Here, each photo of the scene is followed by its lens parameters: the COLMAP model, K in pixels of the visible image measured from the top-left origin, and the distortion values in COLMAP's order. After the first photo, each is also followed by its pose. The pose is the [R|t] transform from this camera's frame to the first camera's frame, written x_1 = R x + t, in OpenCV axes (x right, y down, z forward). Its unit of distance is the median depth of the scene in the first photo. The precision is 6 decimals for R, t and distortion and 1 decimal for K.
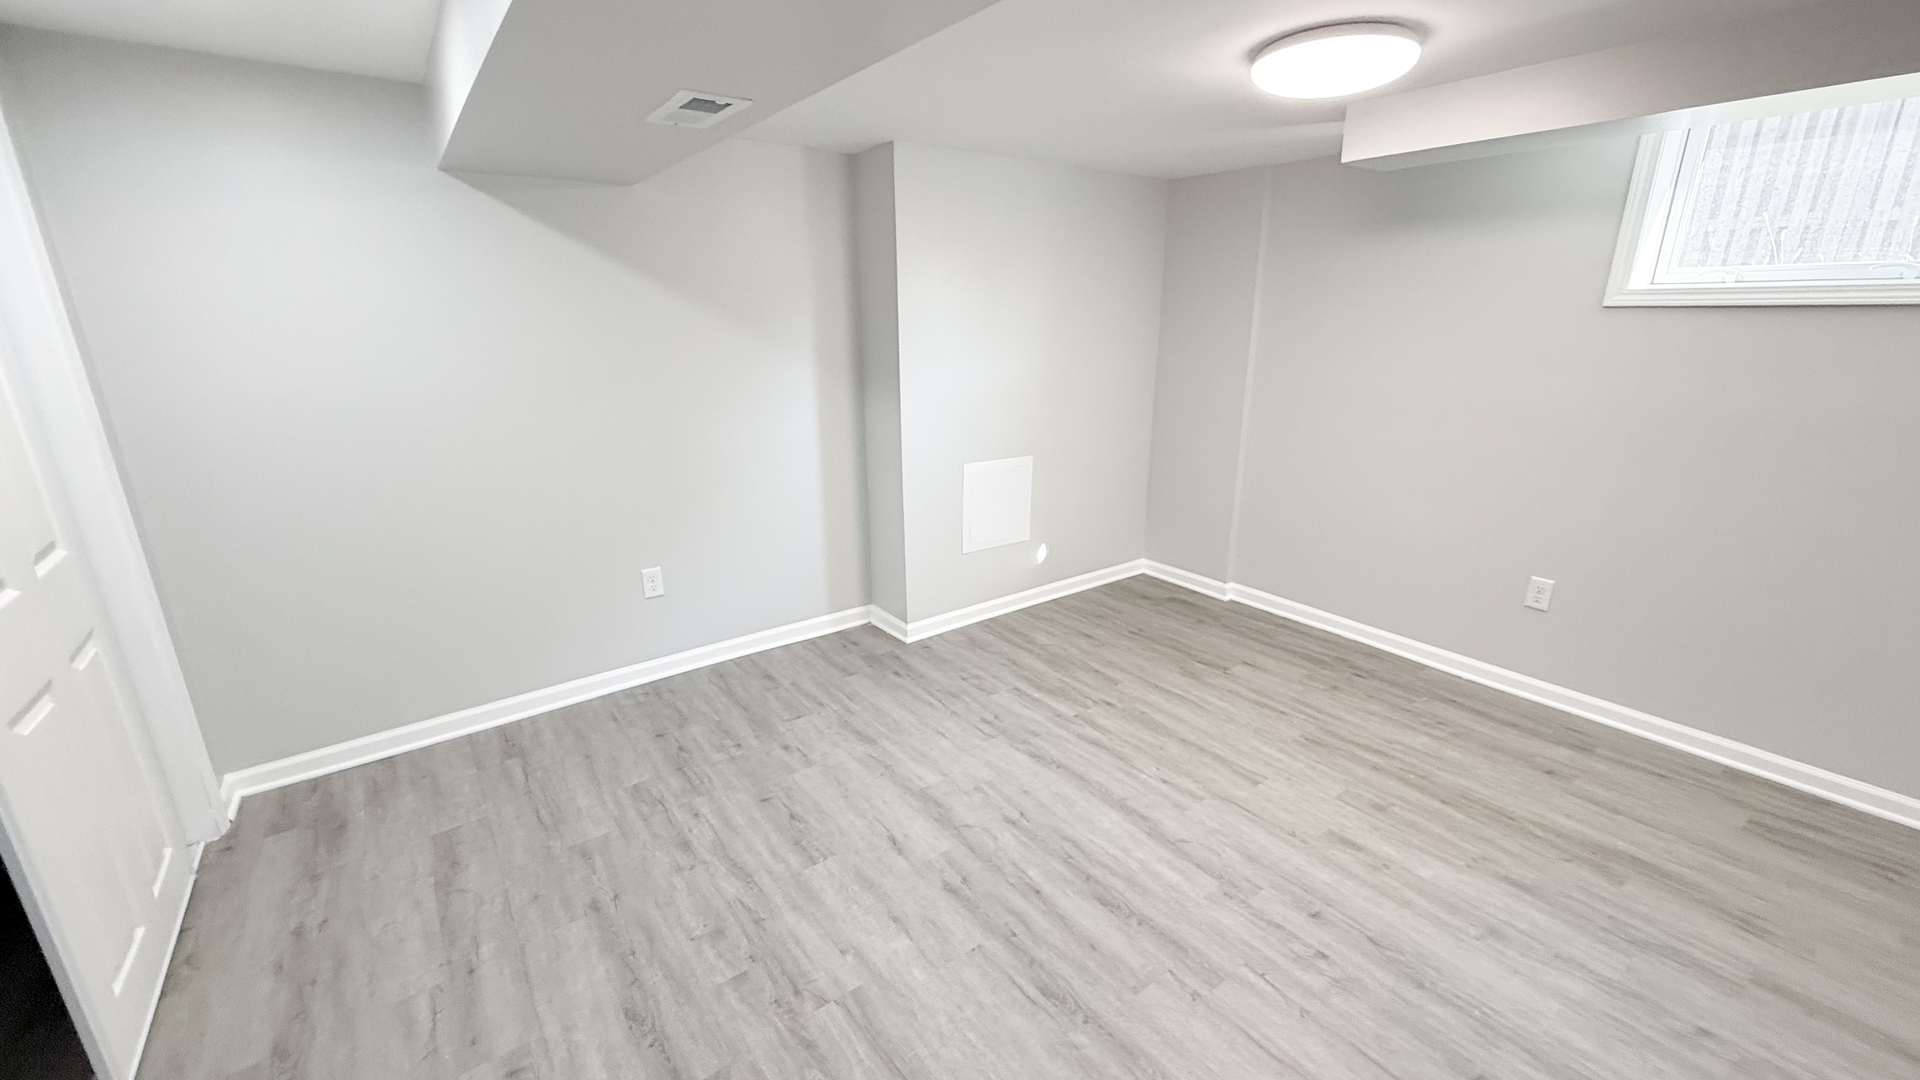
lens RADIAL K [[767.1, 0, 955.8], [0, 767.1, 540.3], [0, 0, 1]] dist [-0.000417, -0.000229]
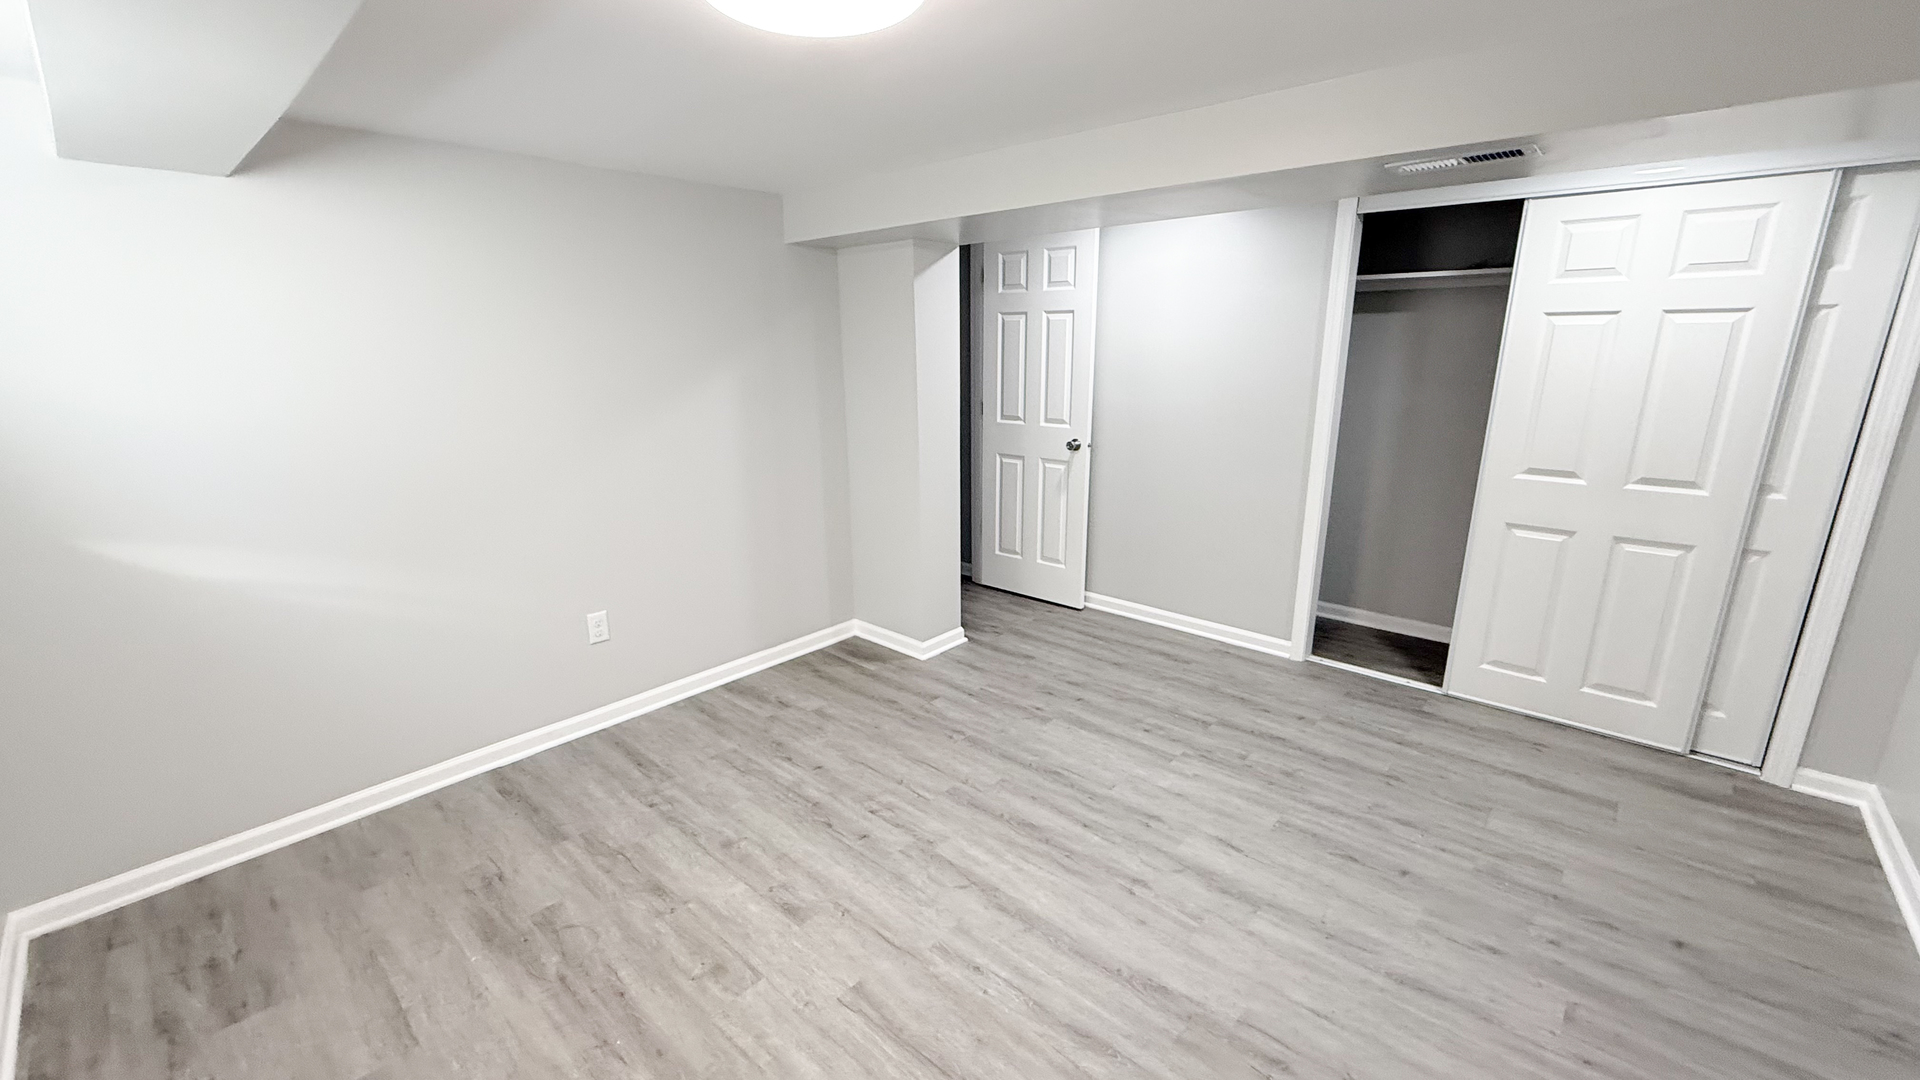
lens RADIAL K [[765.0, 0, 955.0], [0, 765.0, 541.7], [0, 0, 1]] dist [-0.000356, 0.000208]
pose [[-0.980642, 0.062768, -0.185477, 0.441076], [-0.043425, 0.853929, 0.518575, -0.469910], [0.190934, 0.516591, -0.834673, 1.523530]]
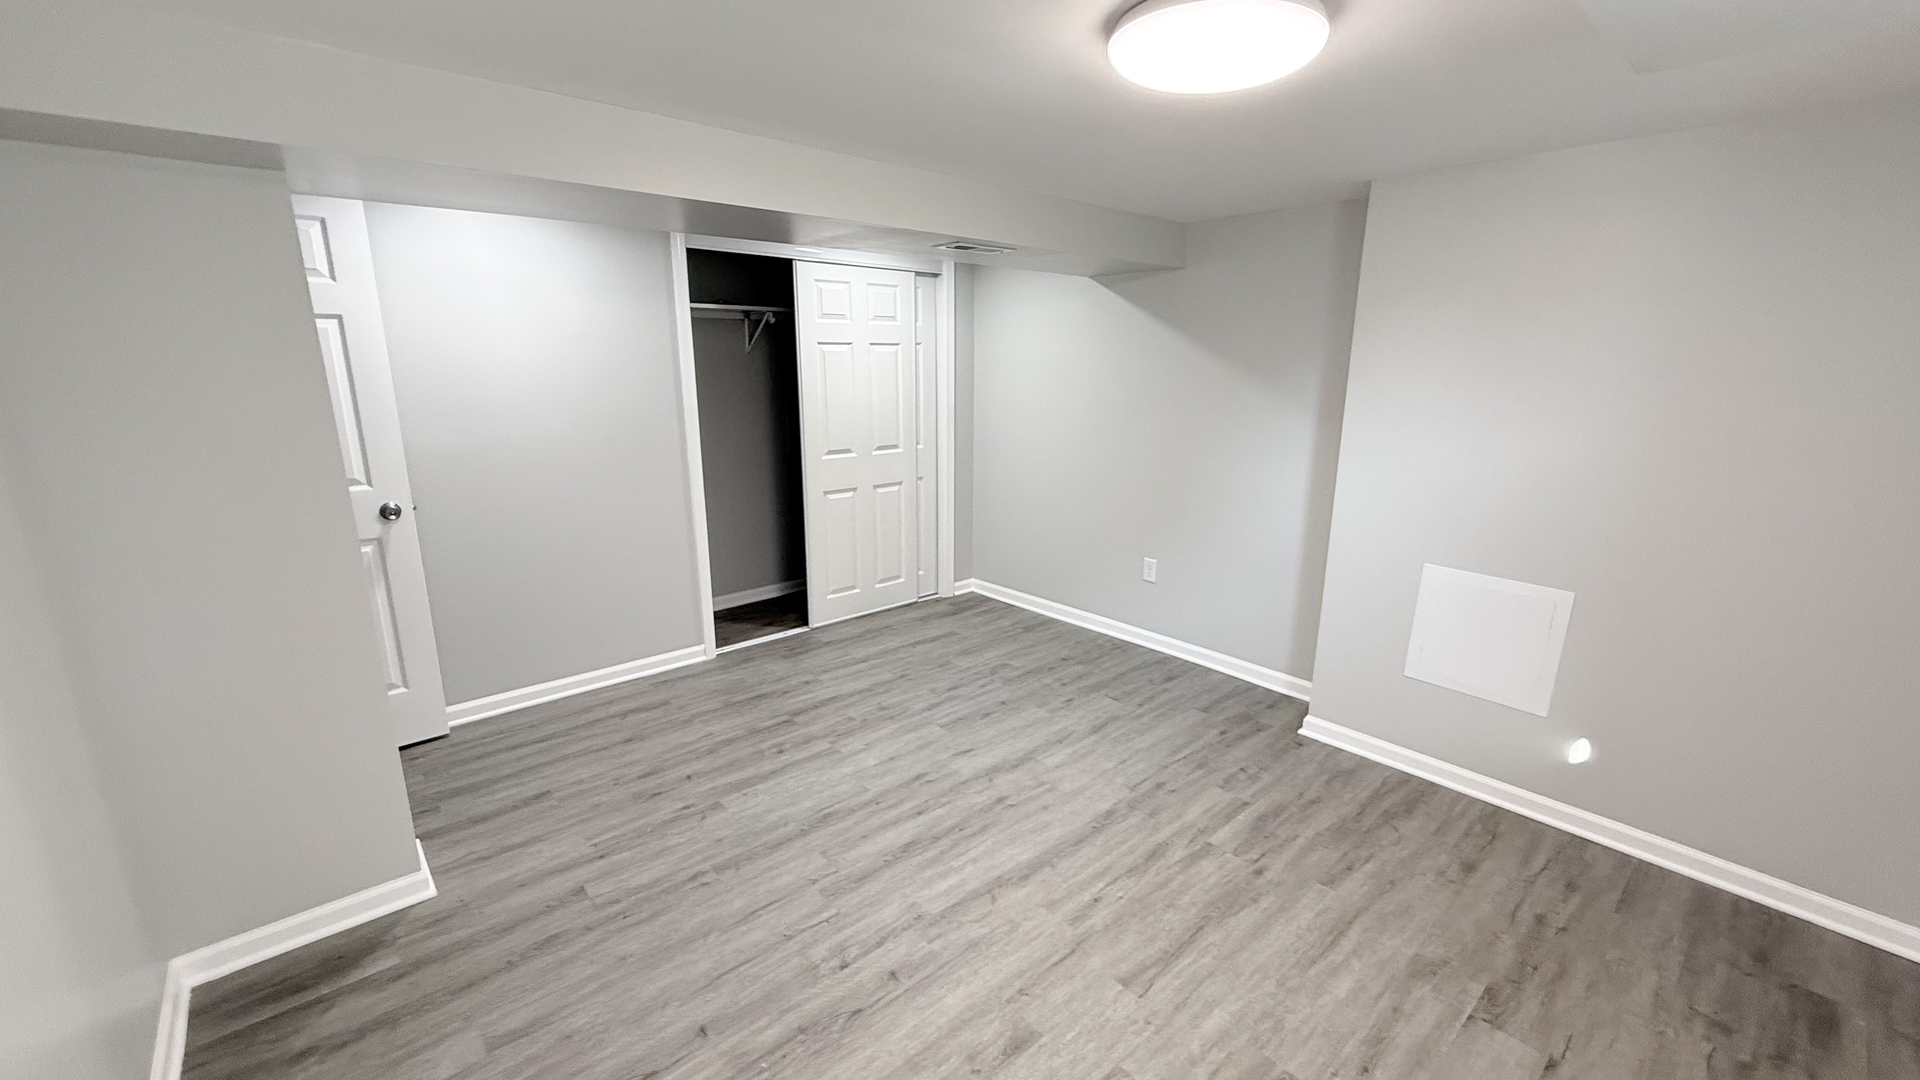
lens RADIAL K [[765.0, 0, 955.0], [0, 765.0, 541.7], [0, 0, 1]] dist [-0.000356, 0.000208]
pose [[0.076162, 0.240580, -0.967637, 1.089902], [-0.289438, 0.934003, 0.209436, -0.219960], [0.954162, 0.264120, 0.140769, 0.665950]]
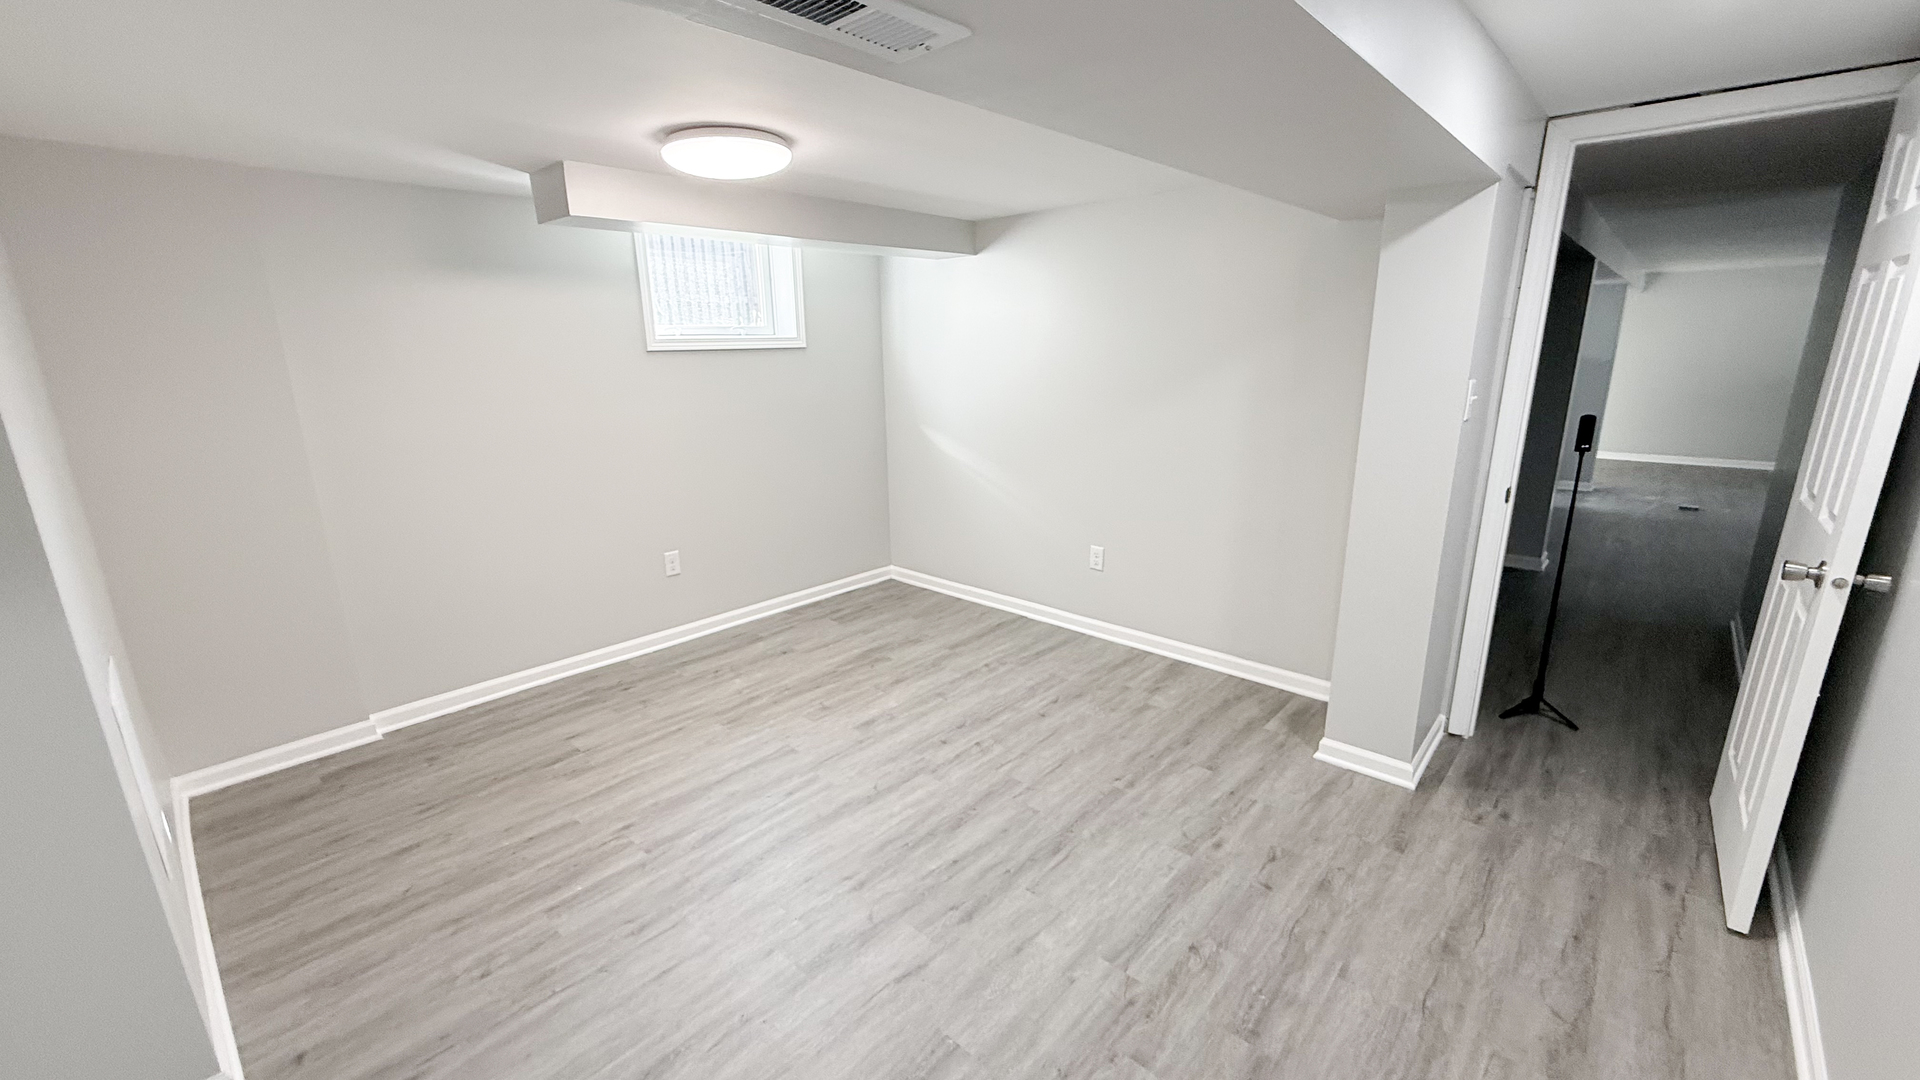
lens RADIAL K [[767.1, 0, 955.8], [0, 767.1, 540.3], [0, 0, 1]] dist [-0.000417, -0.000229]
pose [[-0.186982, -0.239986, 0.952599, -0.748812], [0.298936, 0.909813, 0.287884, -0.258064], [-0.935775, 0.338595, -0.098378, 0.835995]]
